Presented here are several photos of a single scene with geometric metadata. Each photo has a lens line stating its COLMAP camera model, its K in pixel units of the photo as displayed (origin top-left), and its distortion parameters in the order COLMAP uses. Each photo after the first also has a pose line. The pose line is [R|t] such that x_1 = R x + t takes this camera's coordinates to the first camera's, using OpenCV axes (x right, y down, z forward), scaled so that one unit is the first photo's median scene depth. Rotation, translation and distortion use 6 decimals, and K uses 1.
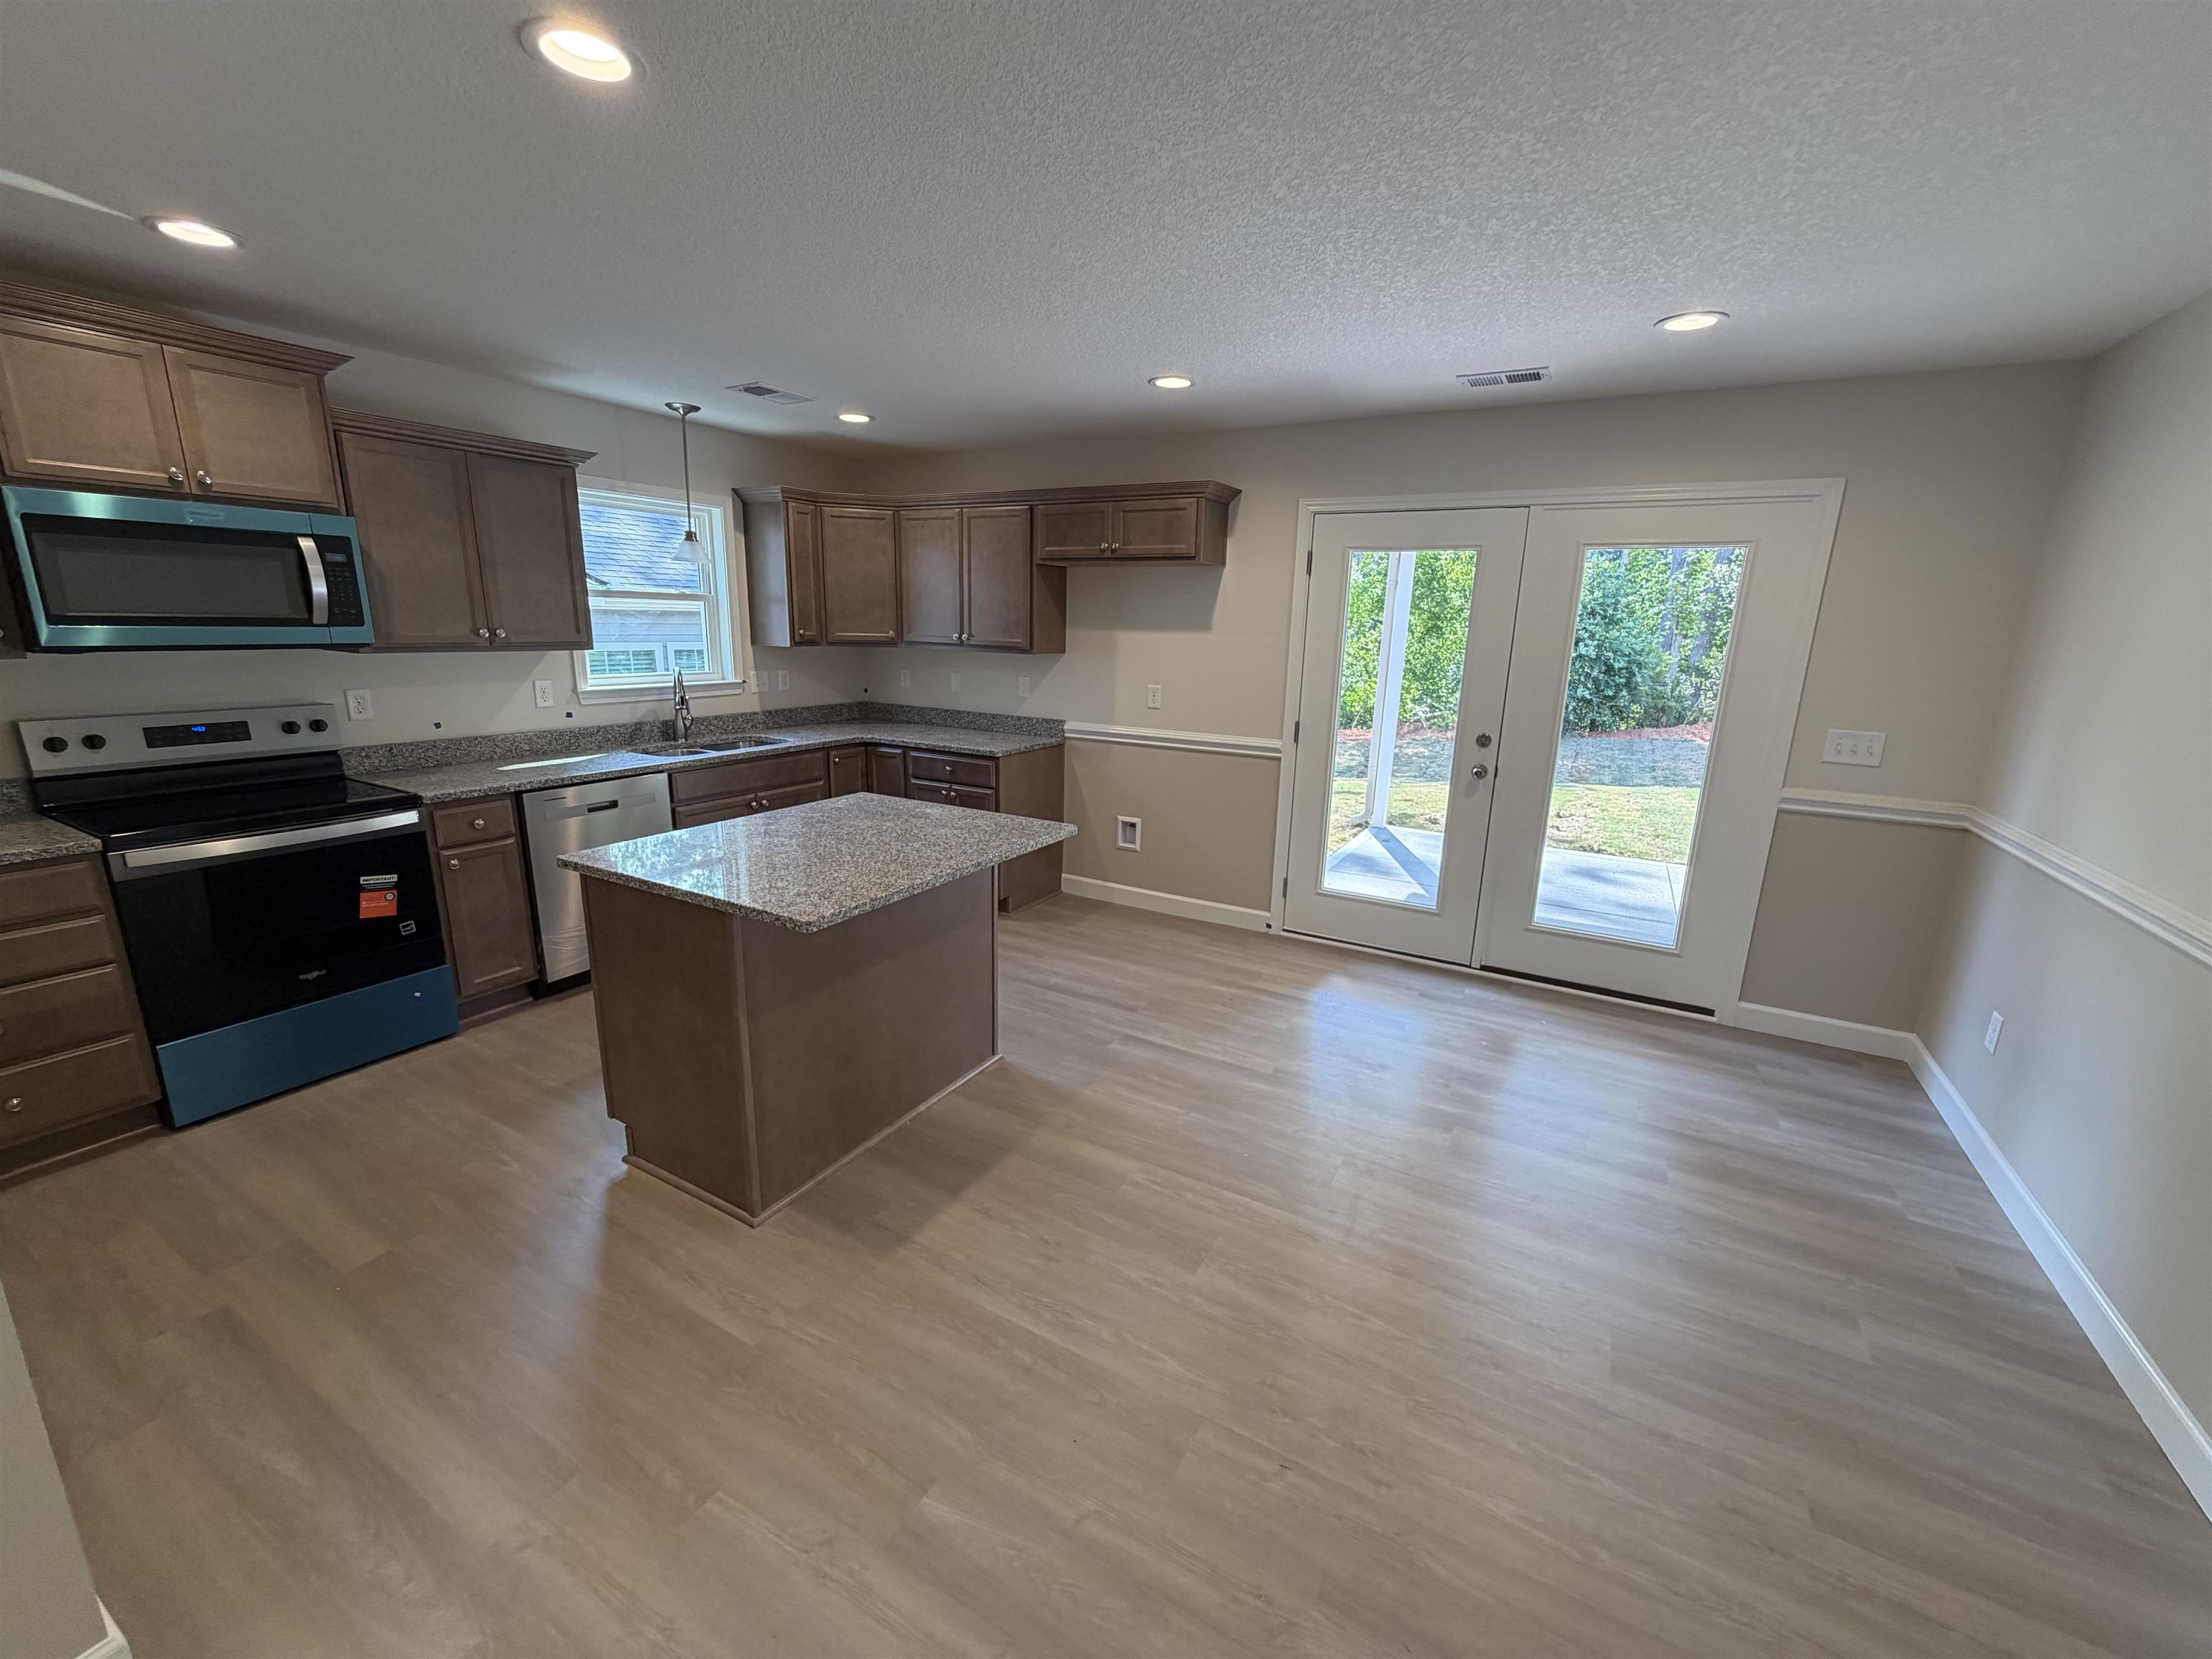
lens RADIAL K [[885.4, 0, 1099.2], [0, 885.4, 832.6], [0, 0, 1]] dist [0.002422, 0.000135]
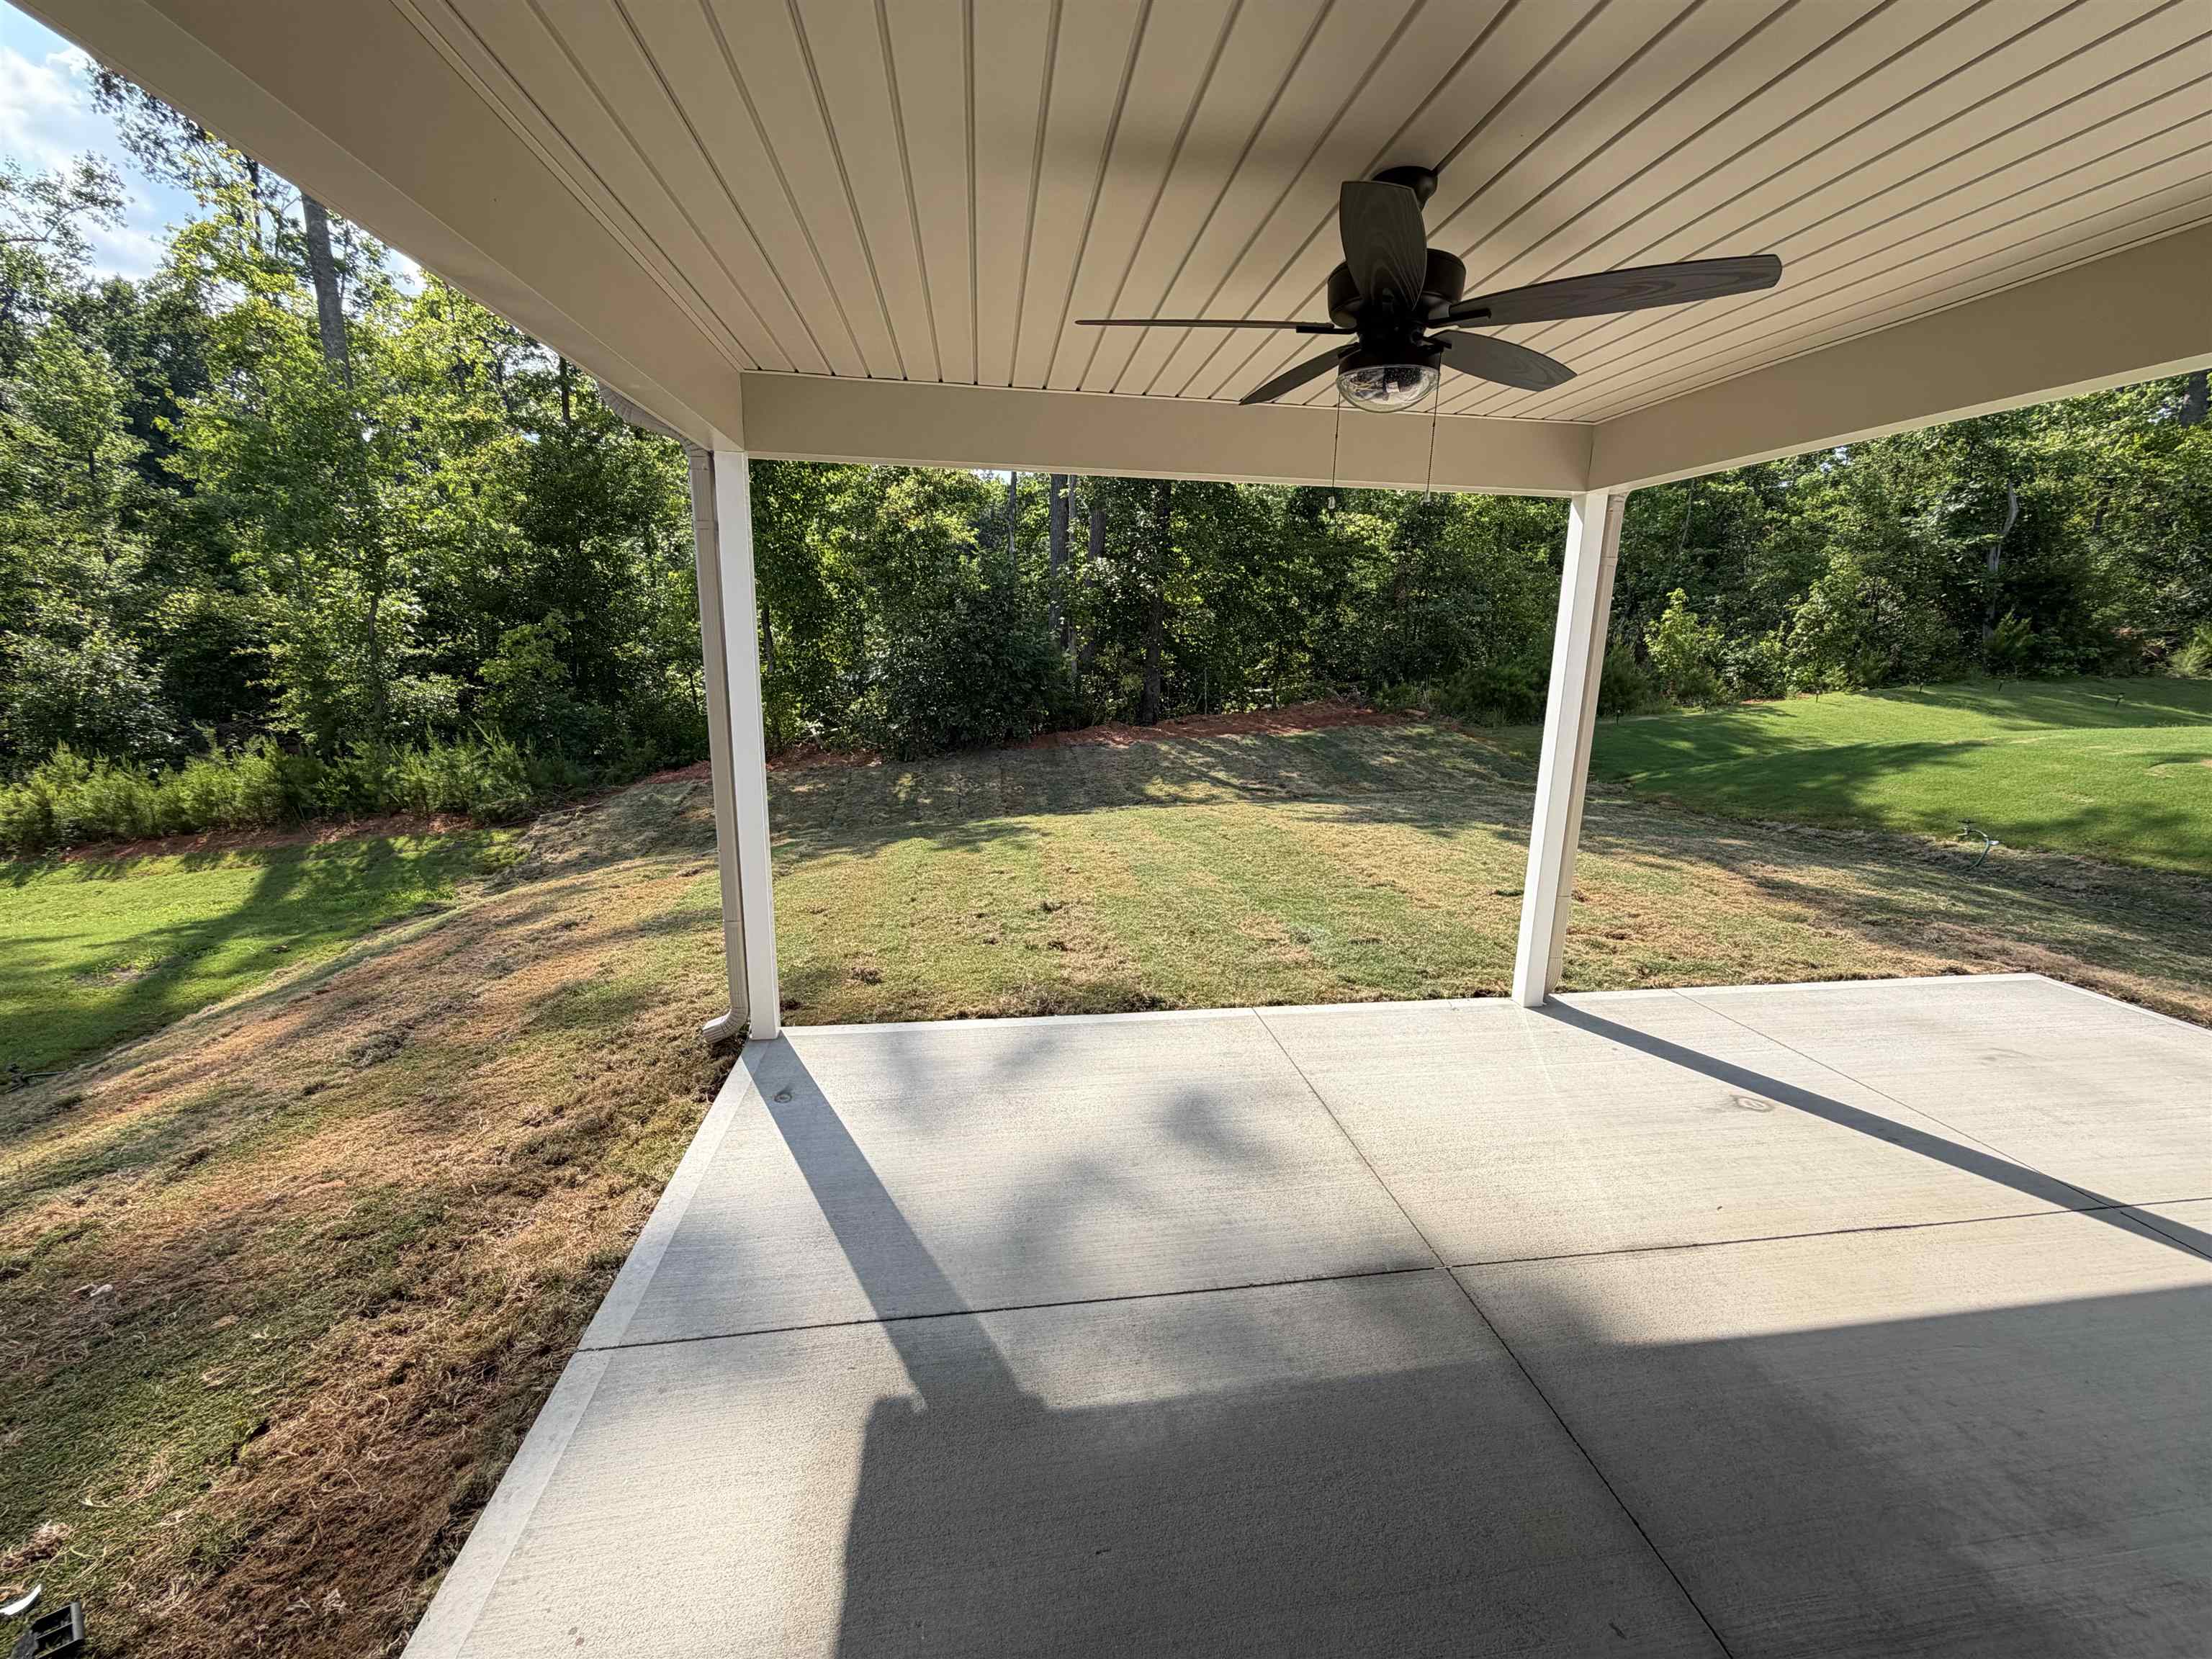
lens RADIAL K [[885.4, 0, 1105.1], [0, 885.4, 833.5], [0, 0, 1]] dist [0.002422, 0.000135]
pose [[0.787203, -0.147494, 0.598796, 0.095068], [0.149501, 0.987656, 0.046736, -0.052447], [-0.598298, 0.052729, 0.799537, 0.253397]]
